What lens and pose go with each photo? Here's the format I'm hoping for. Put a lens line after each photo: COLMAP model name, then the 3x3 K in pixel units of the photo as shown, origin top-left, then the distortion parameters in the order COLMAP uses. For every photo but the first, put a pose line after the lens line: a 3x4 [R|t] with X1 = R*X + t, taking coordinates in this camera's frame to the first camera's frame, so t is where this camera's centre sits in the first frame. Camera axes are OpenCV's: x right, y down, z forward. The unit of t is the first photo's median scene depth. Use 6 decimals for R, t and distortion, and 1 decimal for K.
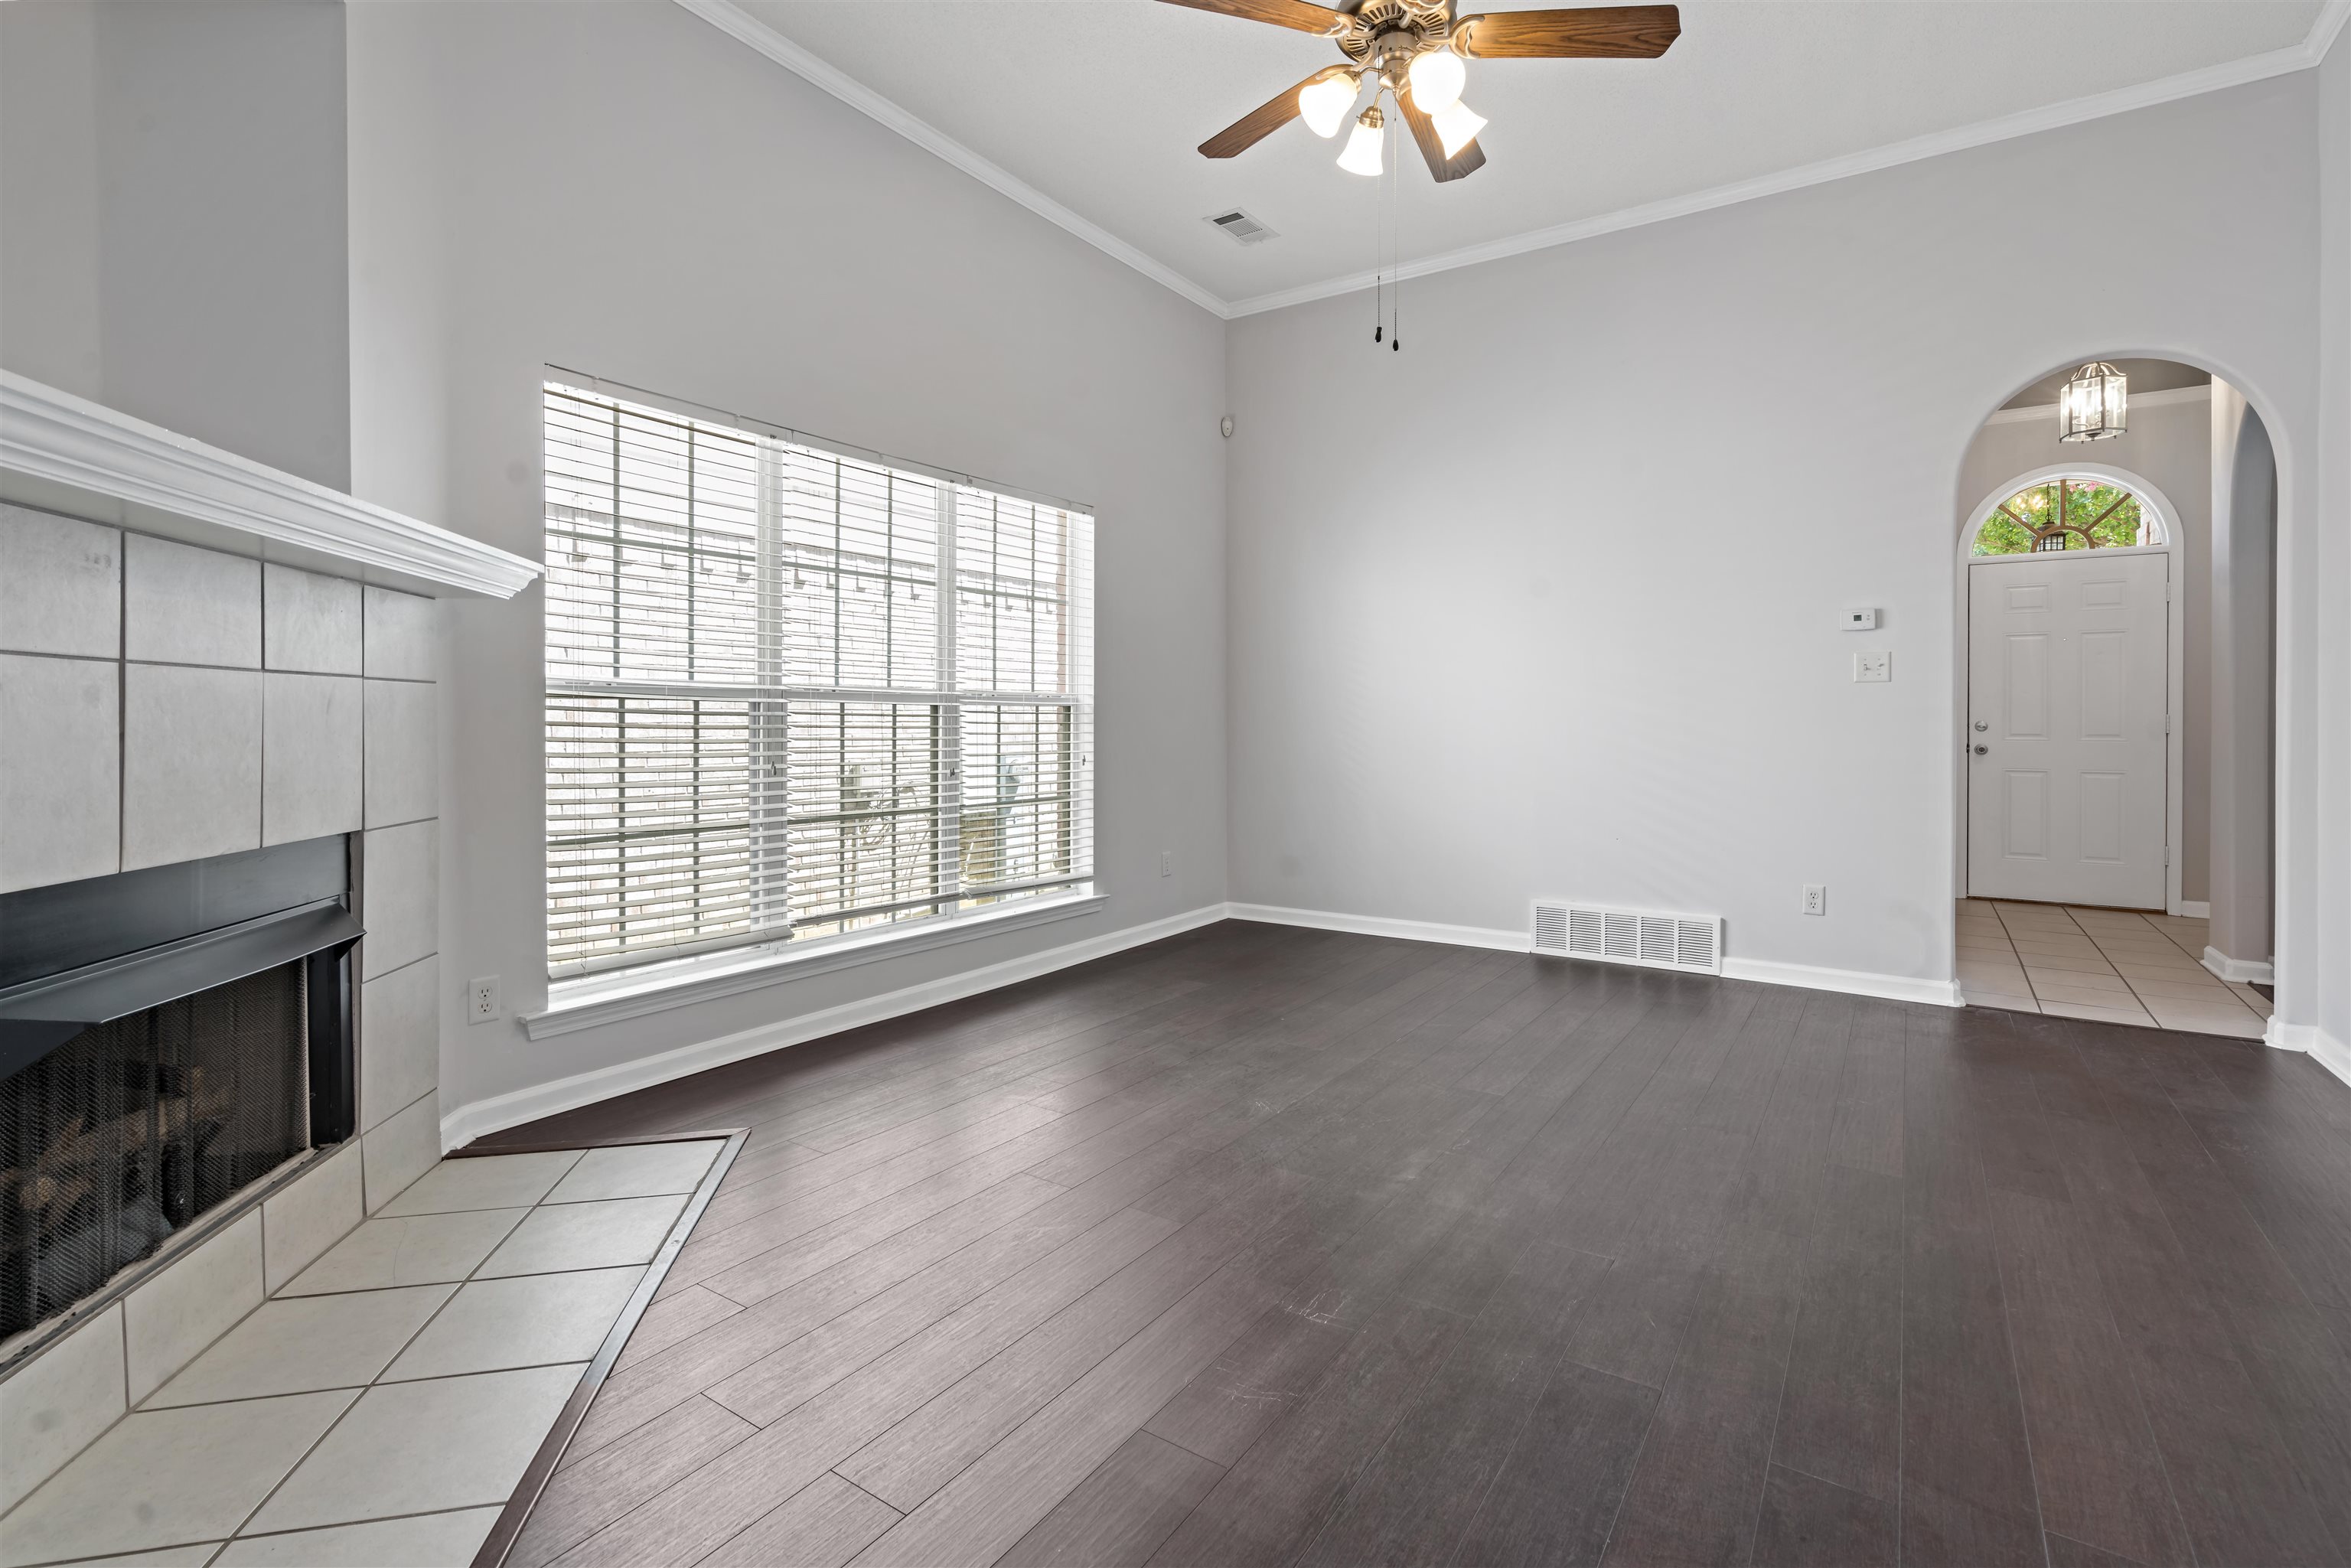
lens RADIAL K [[1115.8, 0, 1180.8], [0, 1115.8, 738.5], [0, 0, 1]] dist [0.011495, 0.000797]
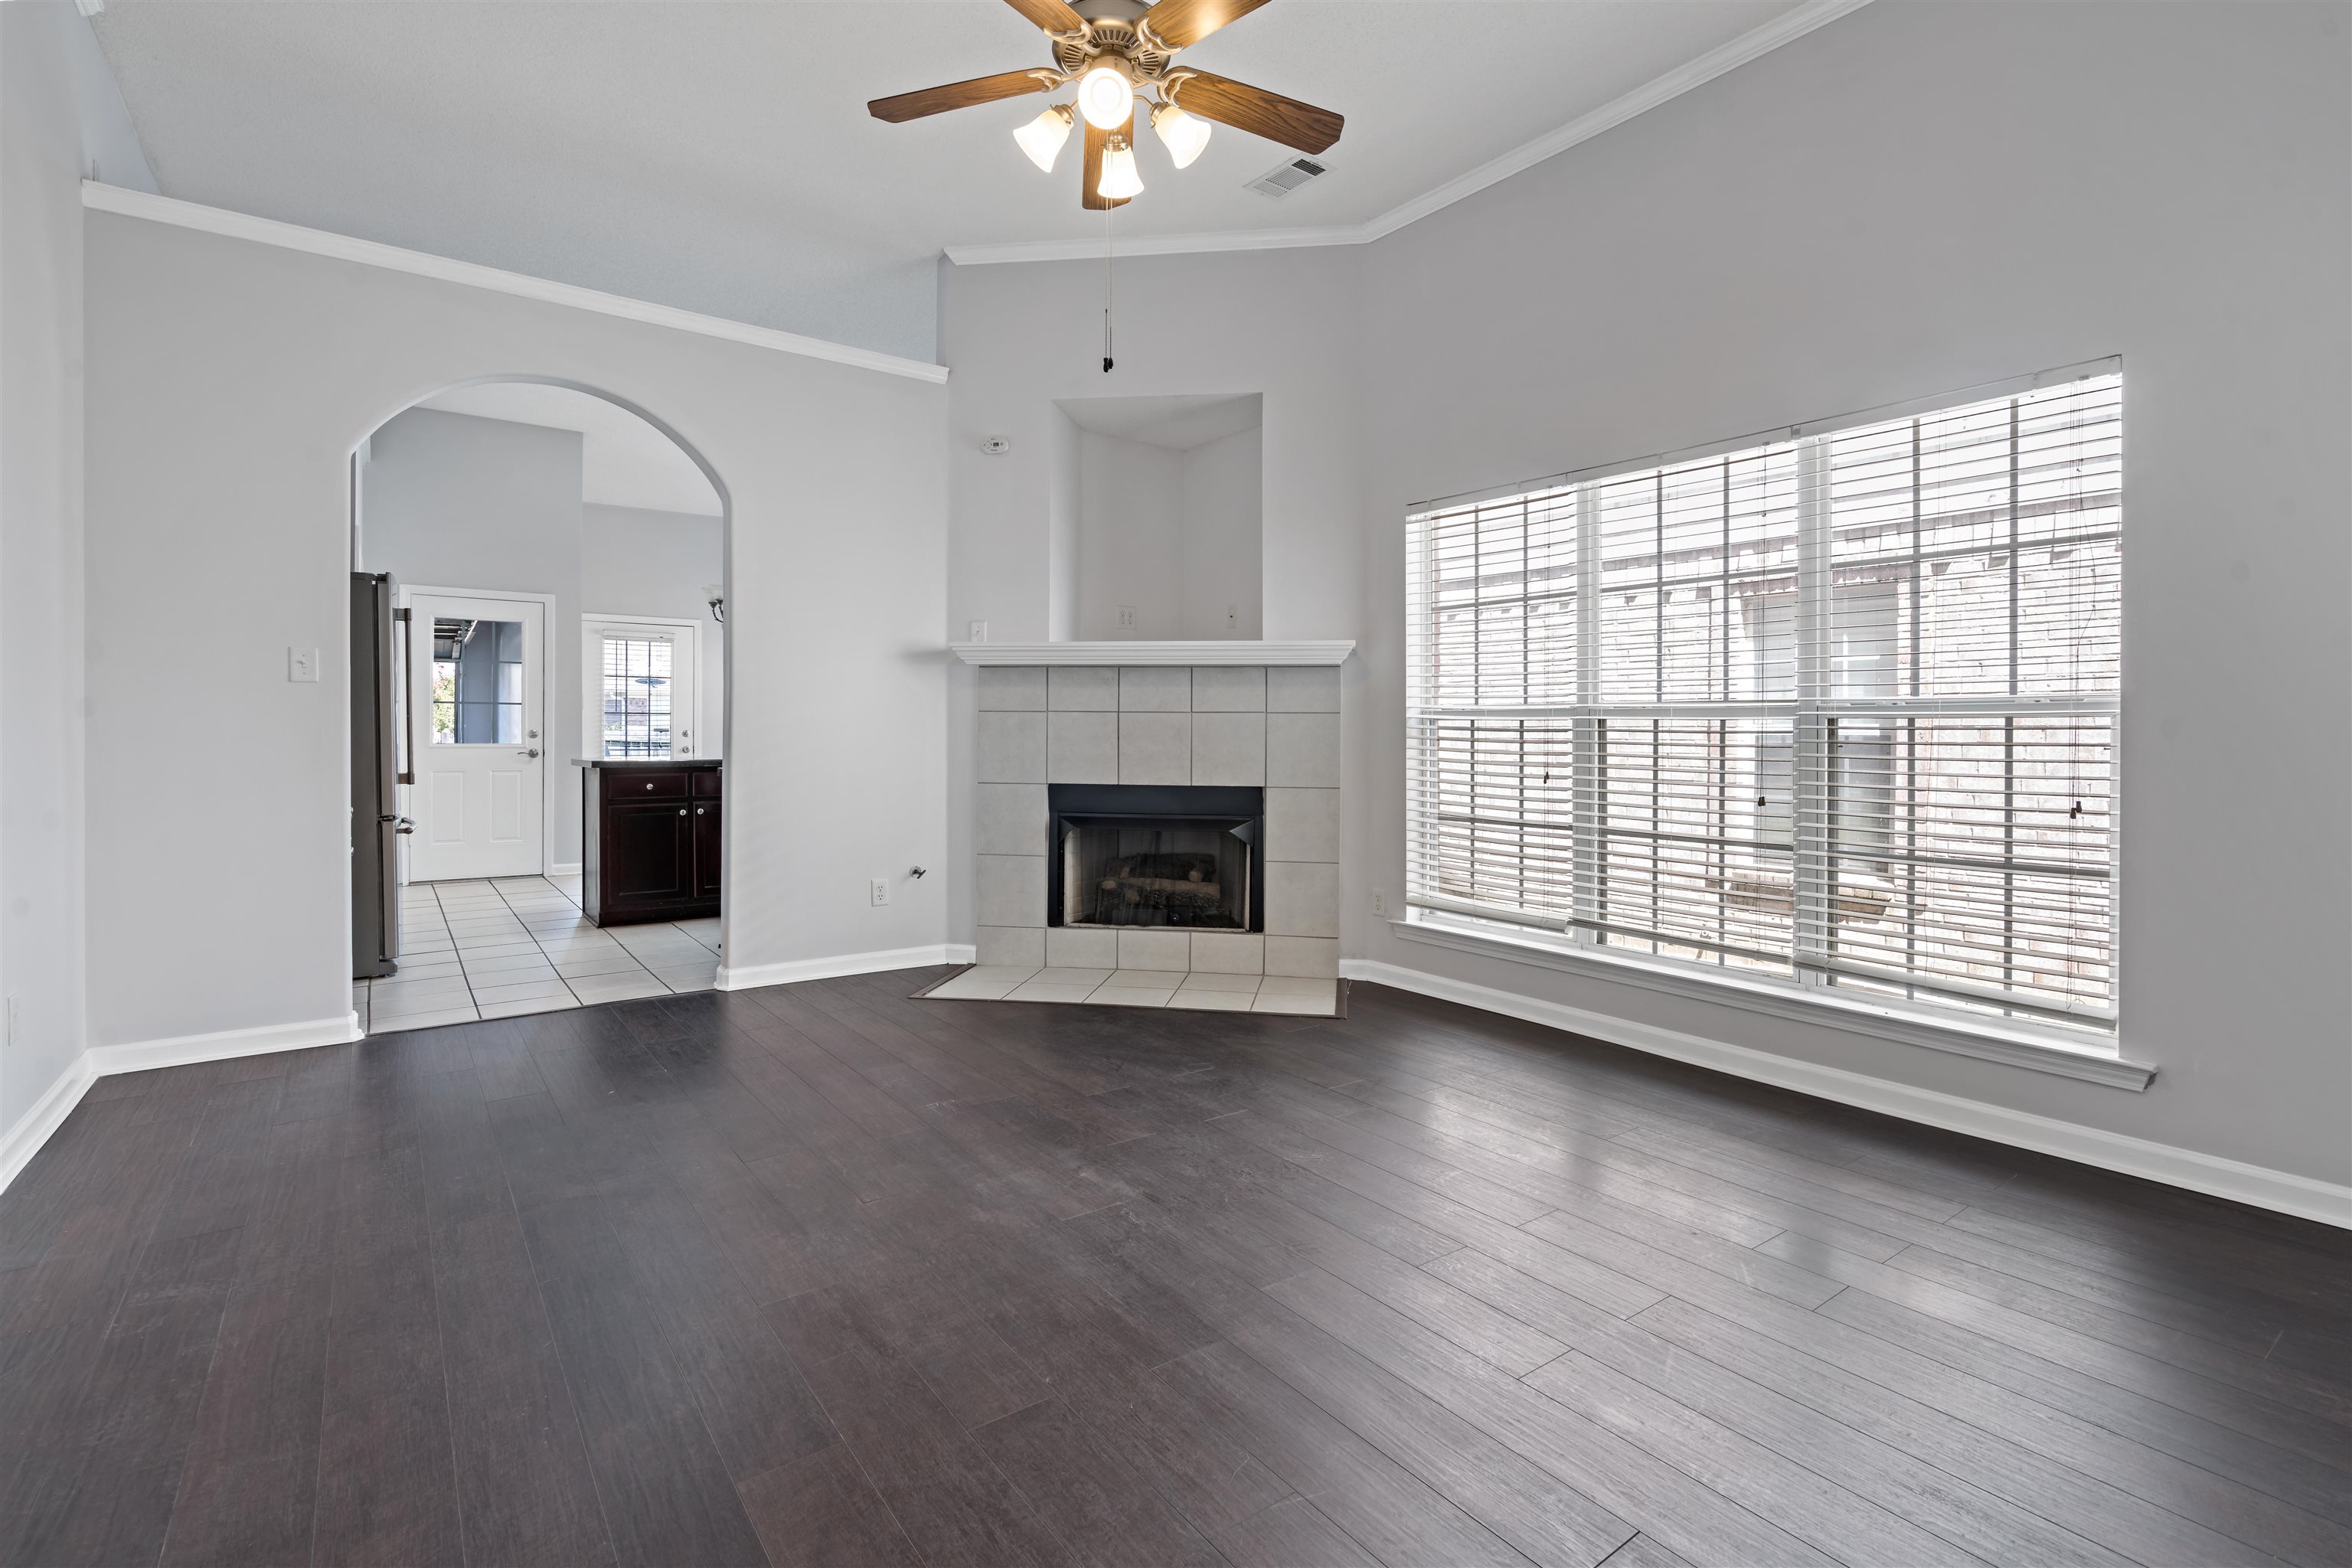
lens RADIAL K [[1077.3, 0, 1185.6], [0, 1077.3, 766.0], [0, 0, 1]] dist [-0.003622, 0.000166]
pose [[-0.341621, 0.023213, -0.939551, 0.821284], [-0.024419, 0.999138, 0.033564, -0.014116], [0.939521, 0.034409, -0.340759, 1.058965]]
